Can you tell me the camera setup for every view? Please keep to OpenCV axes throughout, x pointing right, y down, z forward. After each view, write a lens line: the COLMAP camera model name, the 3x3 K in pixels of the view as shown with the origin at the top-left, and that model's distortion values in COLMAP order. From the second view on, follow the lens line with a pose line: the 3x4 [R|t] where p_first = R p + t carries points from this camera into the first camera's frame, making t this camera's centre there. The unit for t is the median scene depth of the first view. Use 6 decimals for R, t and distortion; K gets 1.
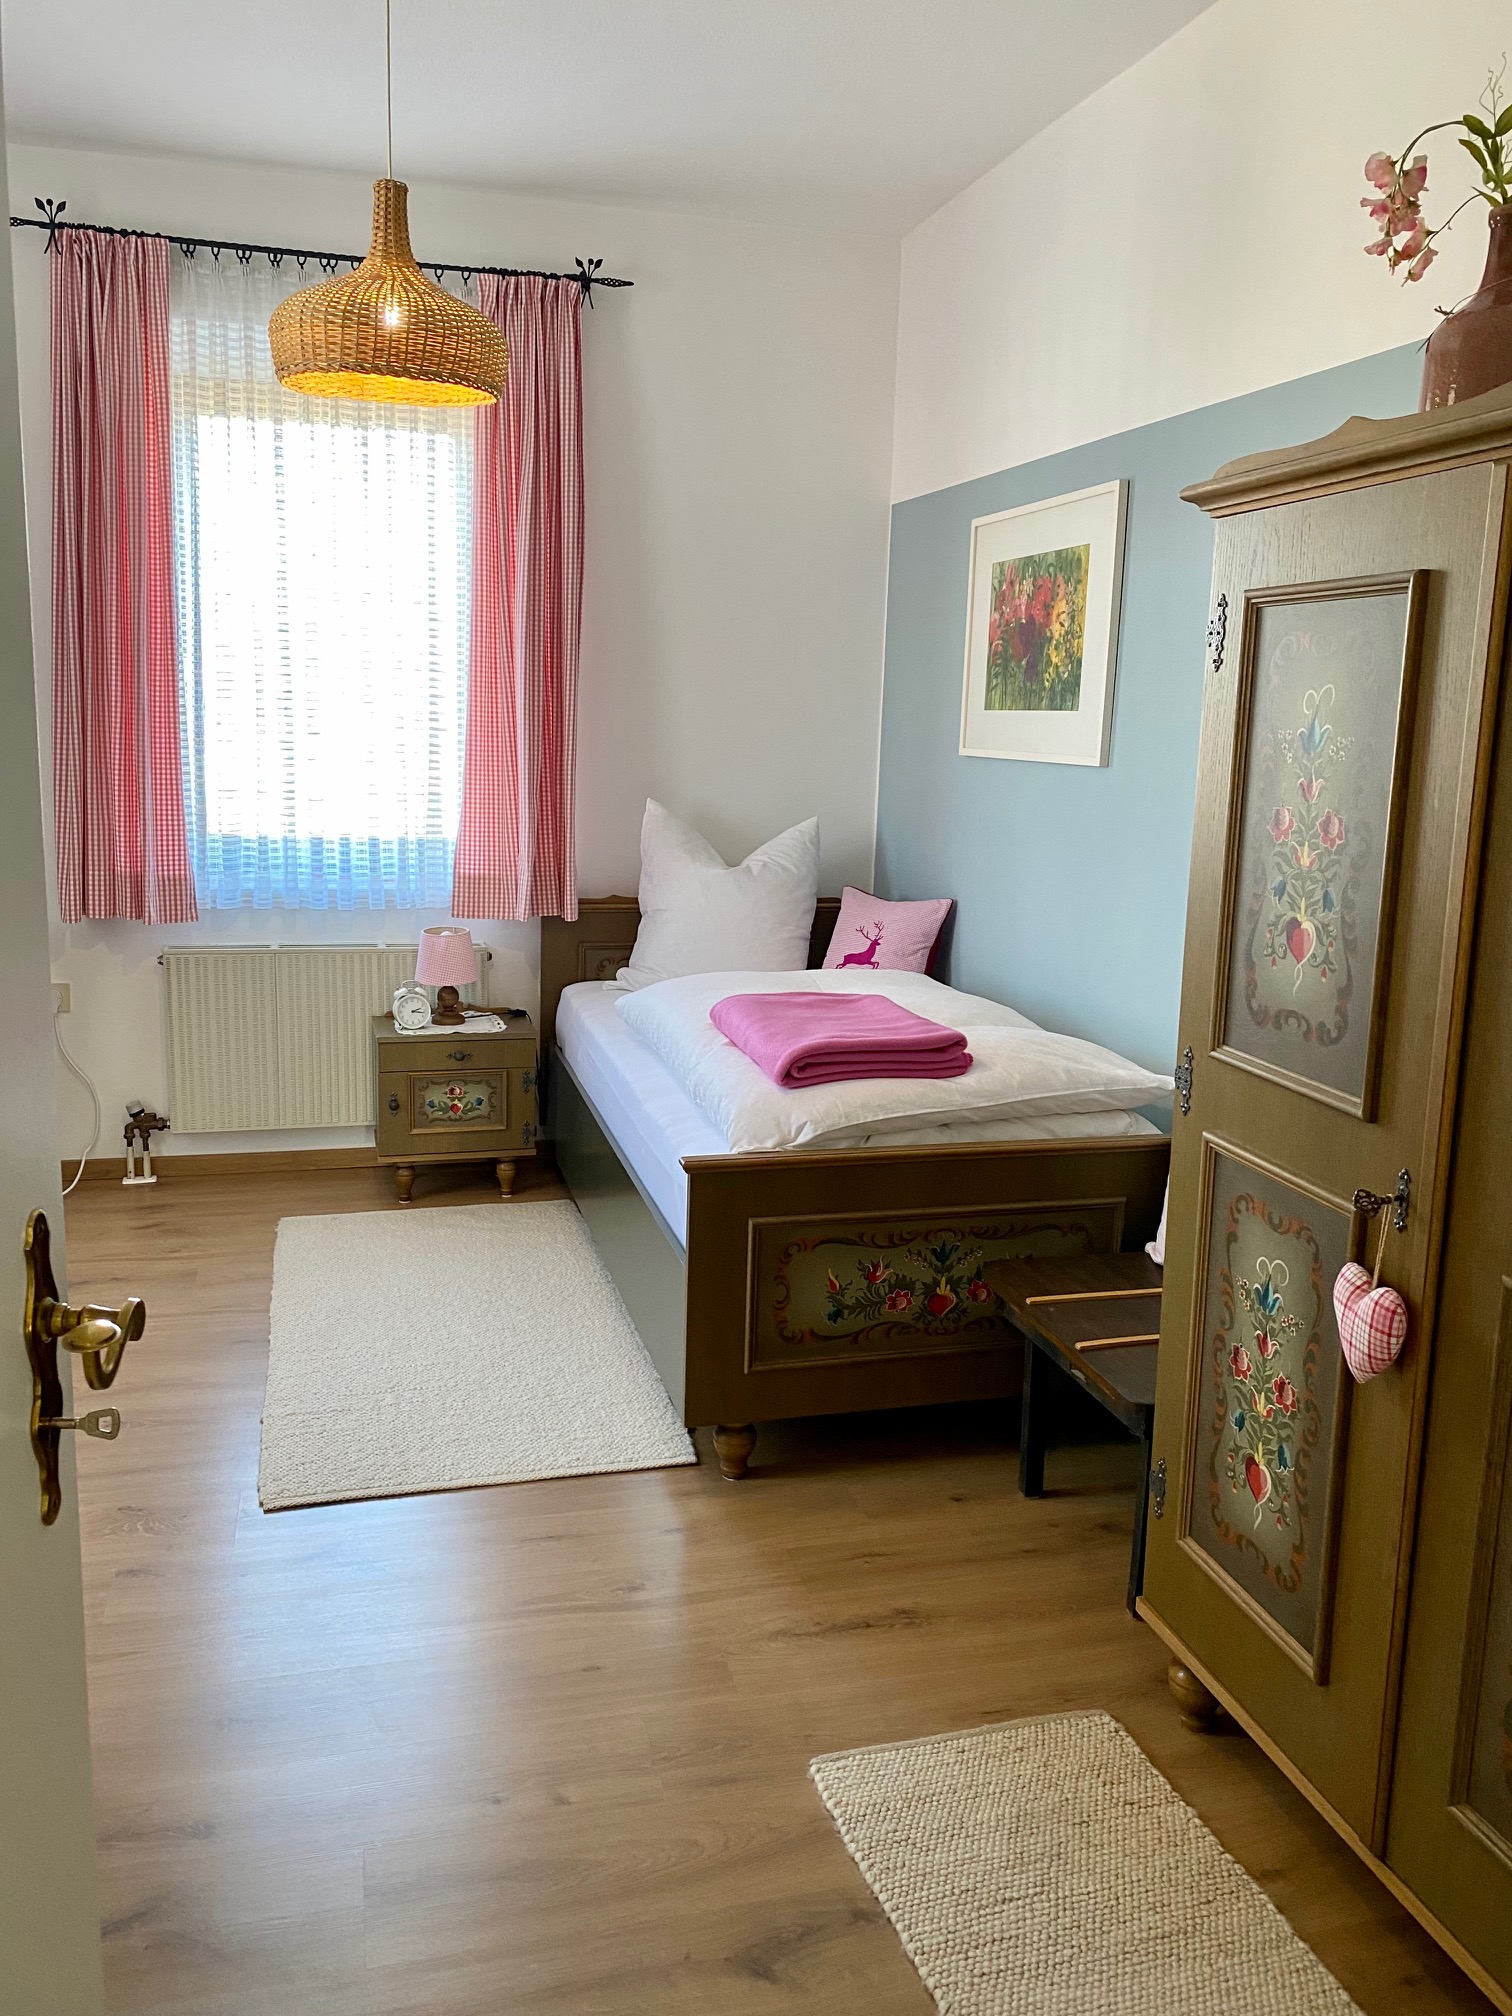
lens RADIAL K [[1553.7, 0, 748.5], [0, 1553.7, 1009.4], [0, 0, 1]] dist [0.027383, -0.053457]
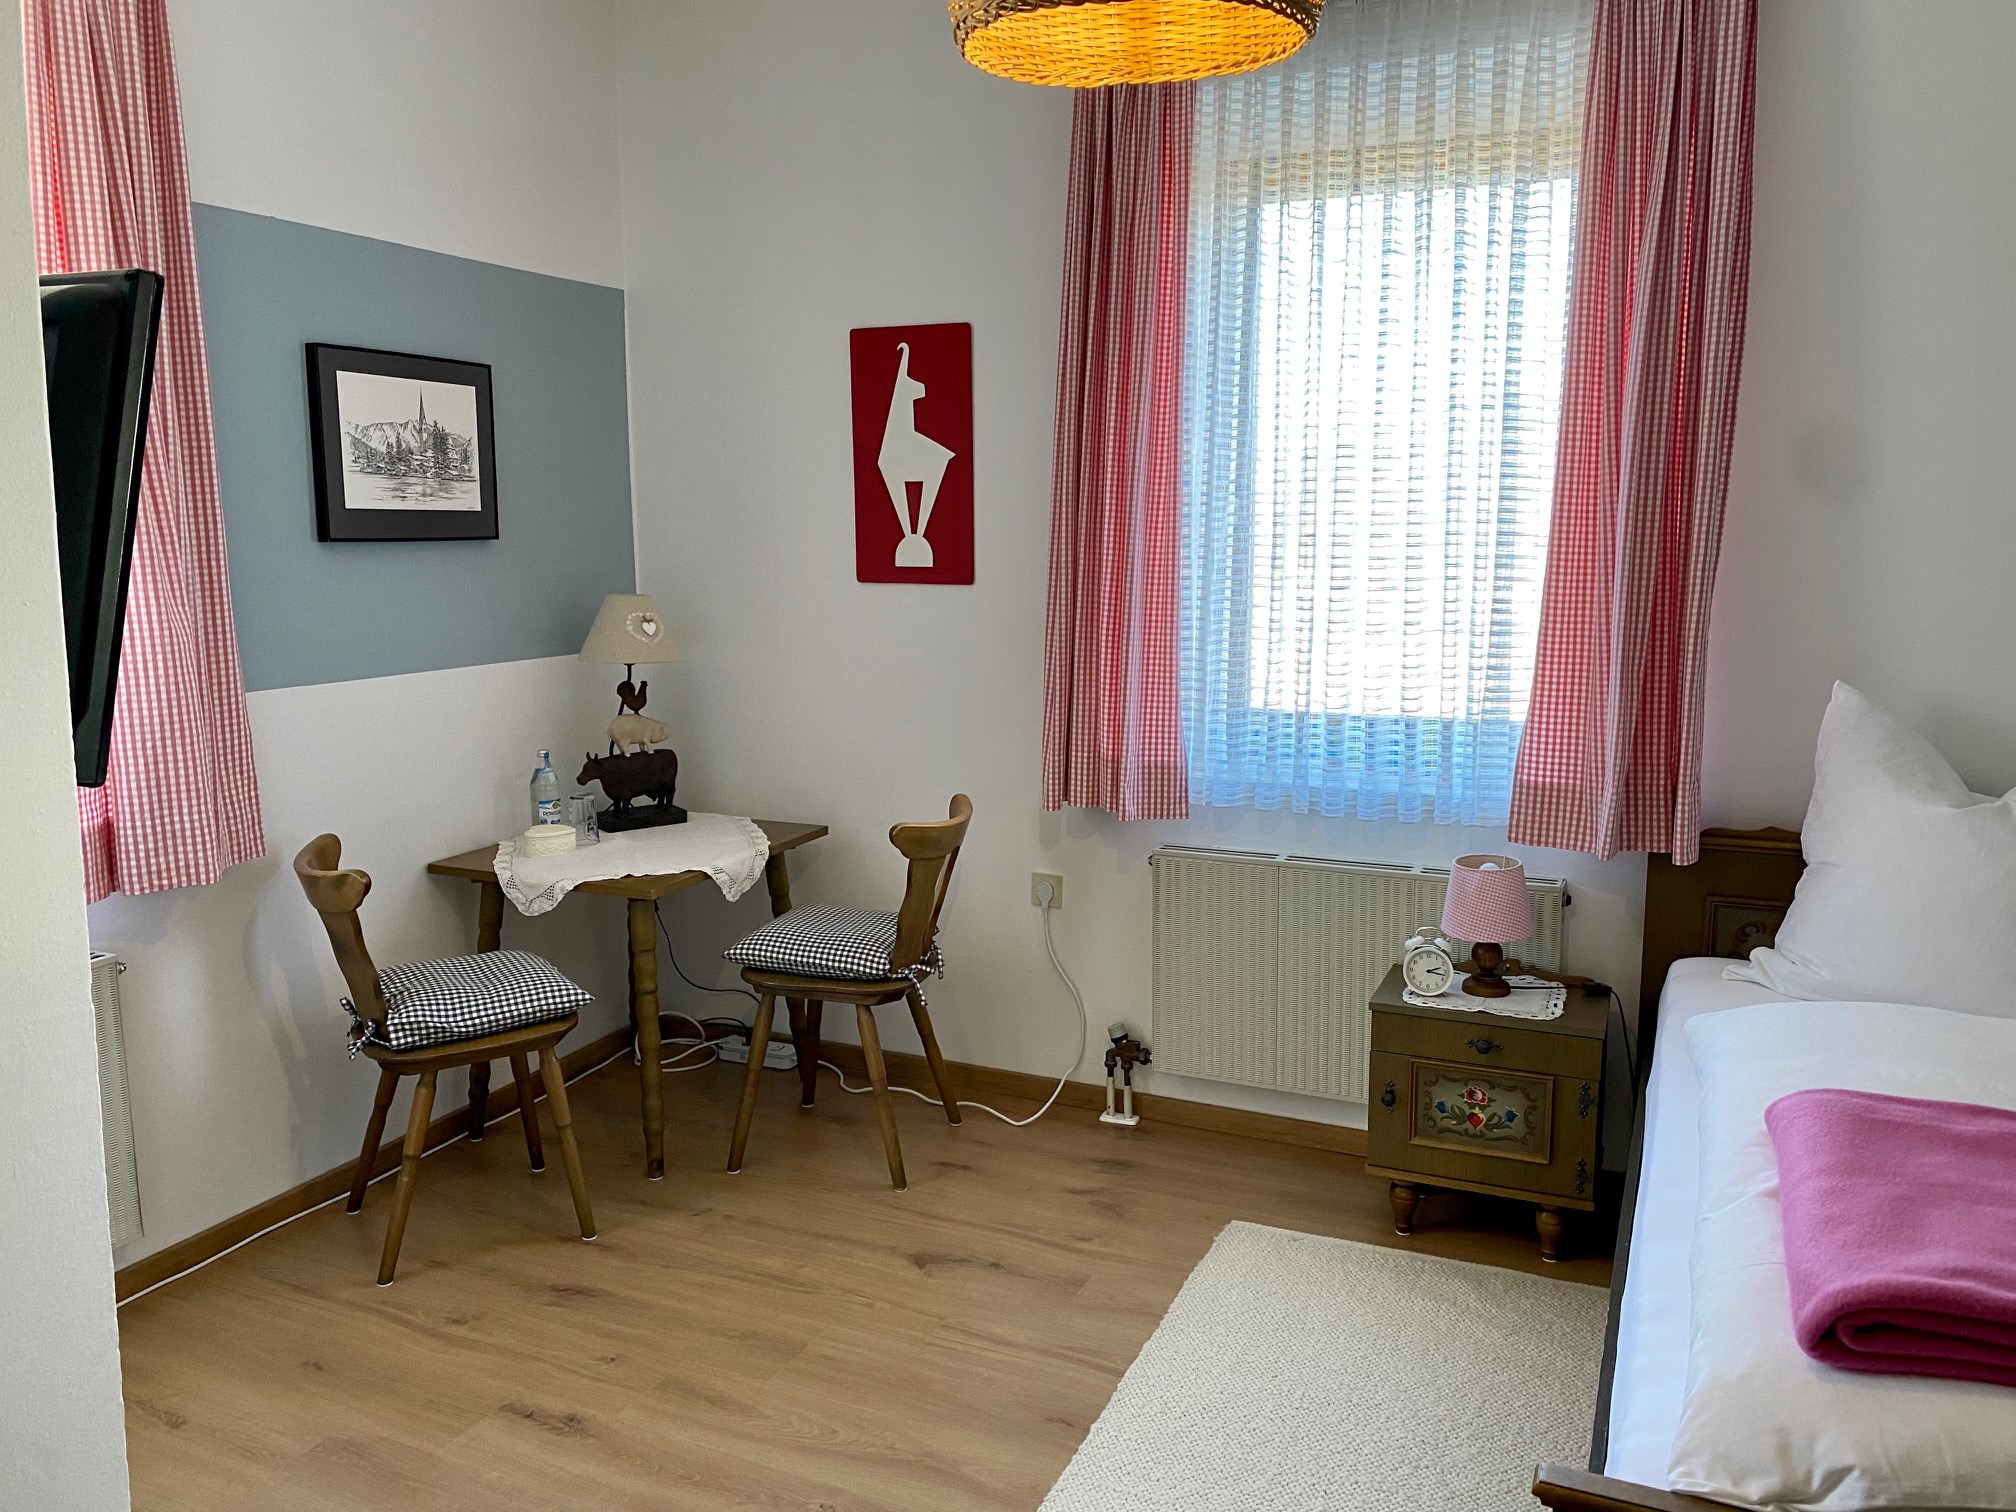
lens RADIAL K [[1553.7, 0, 1015.1], [0, 1553.7, 734.9], [0, 0, 1]] dist [0.027383, -0.053457]
pose [[0.779057, 0.055632, -0.624481, 0.077712], [-0.095949, 0.994901, -0.031068, -0.066573], [0.619568, 0.084122, 0.780422, 0.315993]]
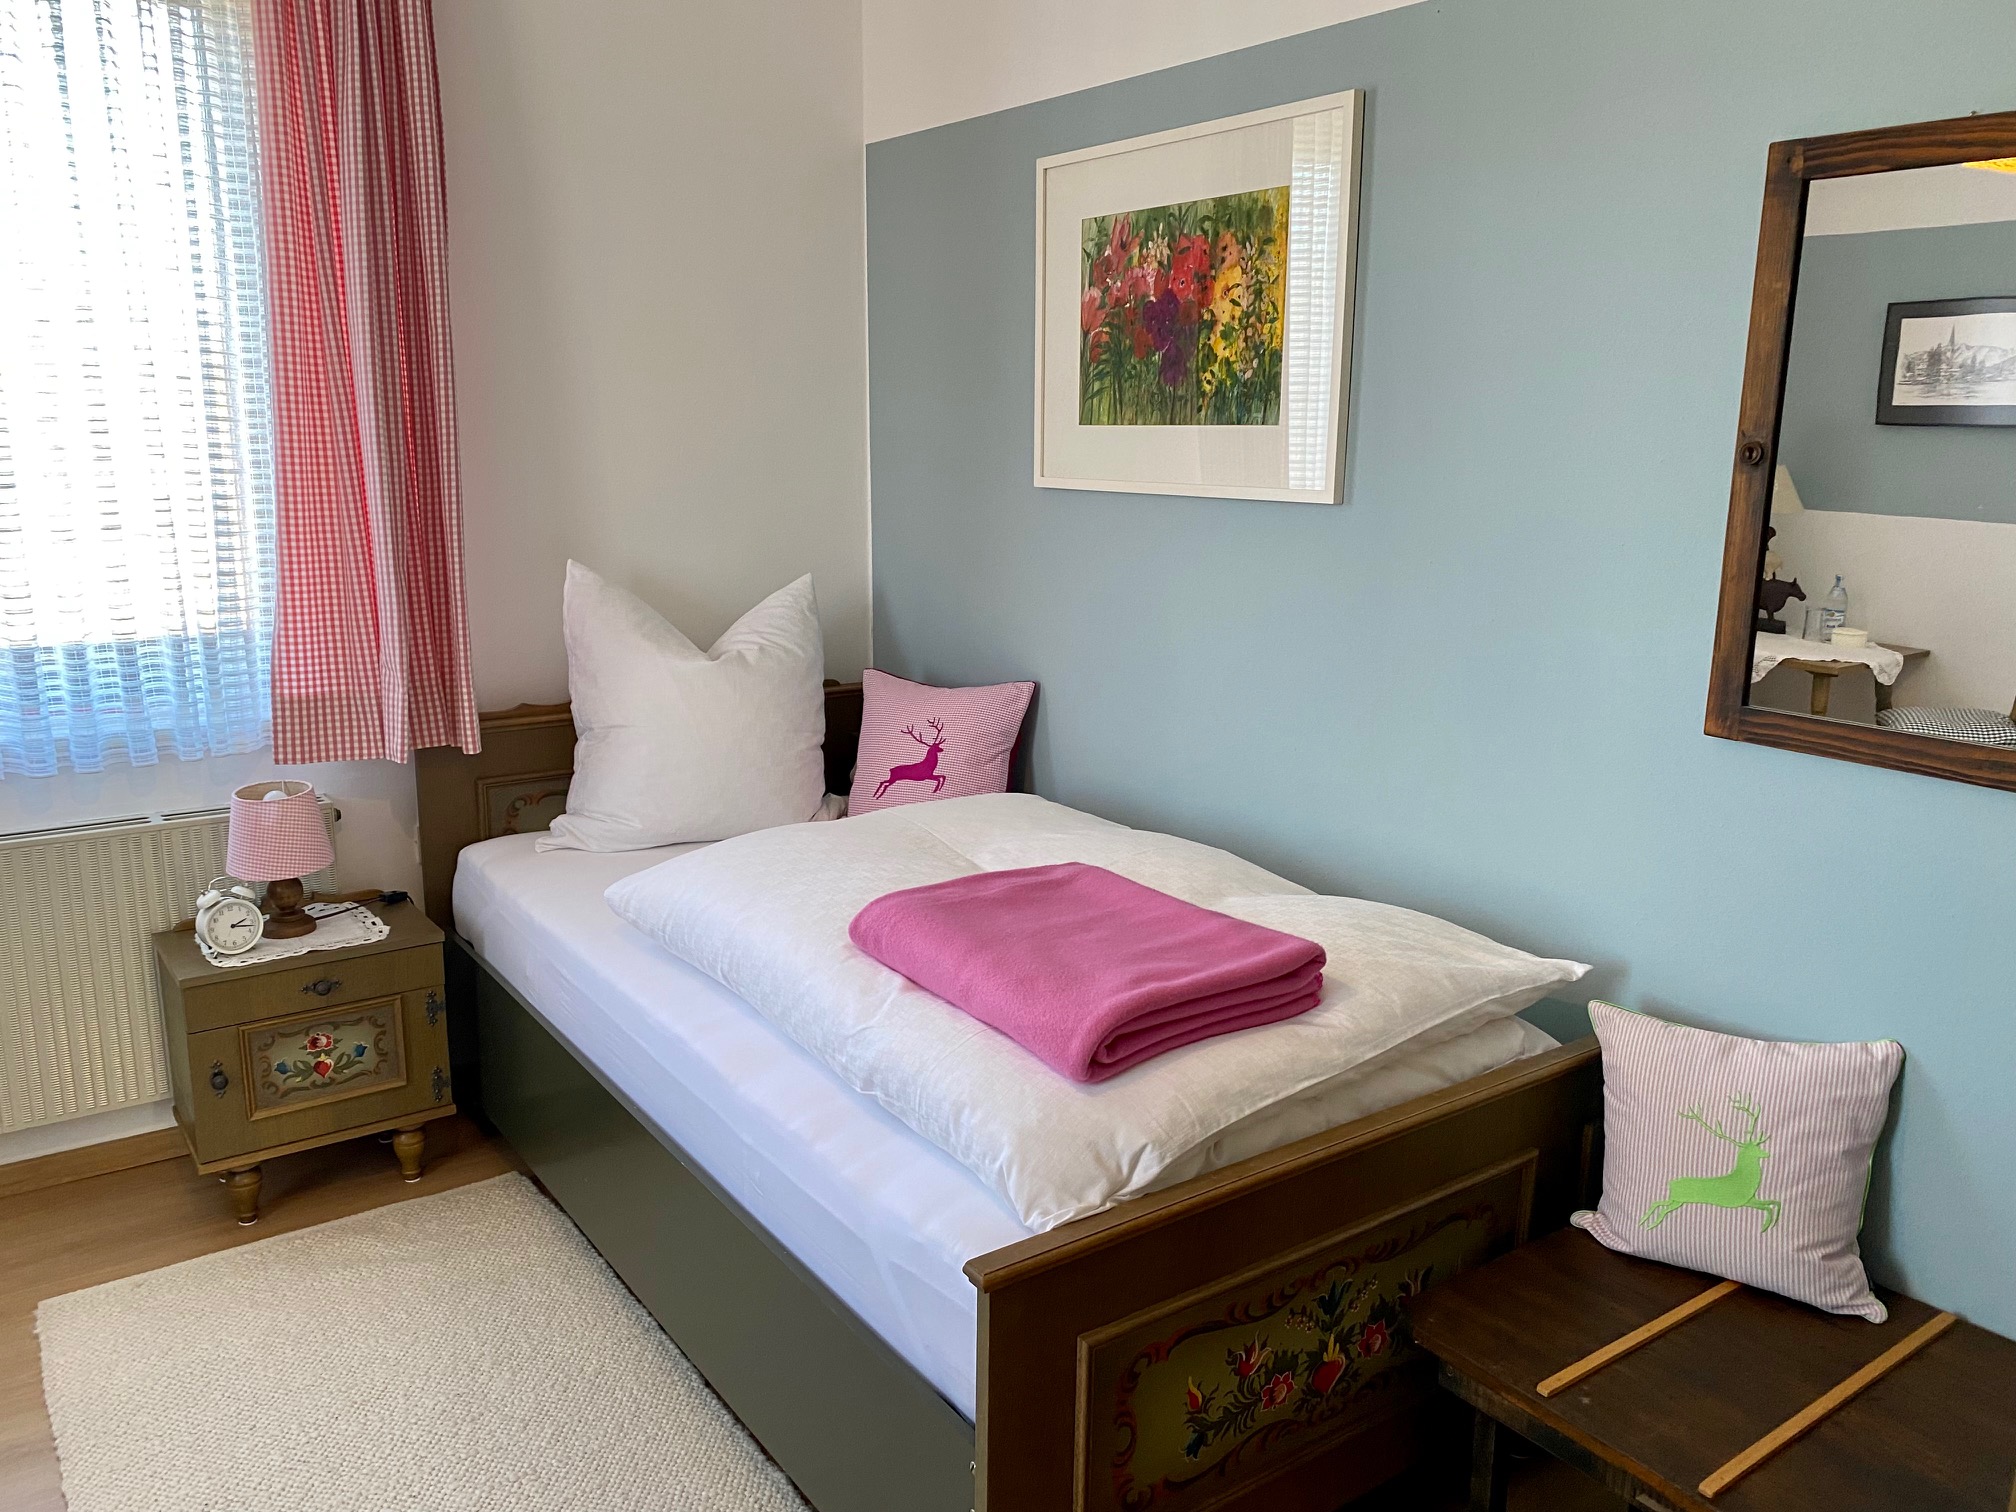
lens RADIAL K [[1553.7, 0, 1019.6], [0, 1553.7, 747.1], [0, 0, 1]] dist [0.027383, -0.053457]
pose [[0.936352, -0.092121, 0.338760, -0.126044], [0.083950, 0.995717, 0.038727, -0.068187], [-0.340877, -0.007823, 0.940075, 0.305930]]
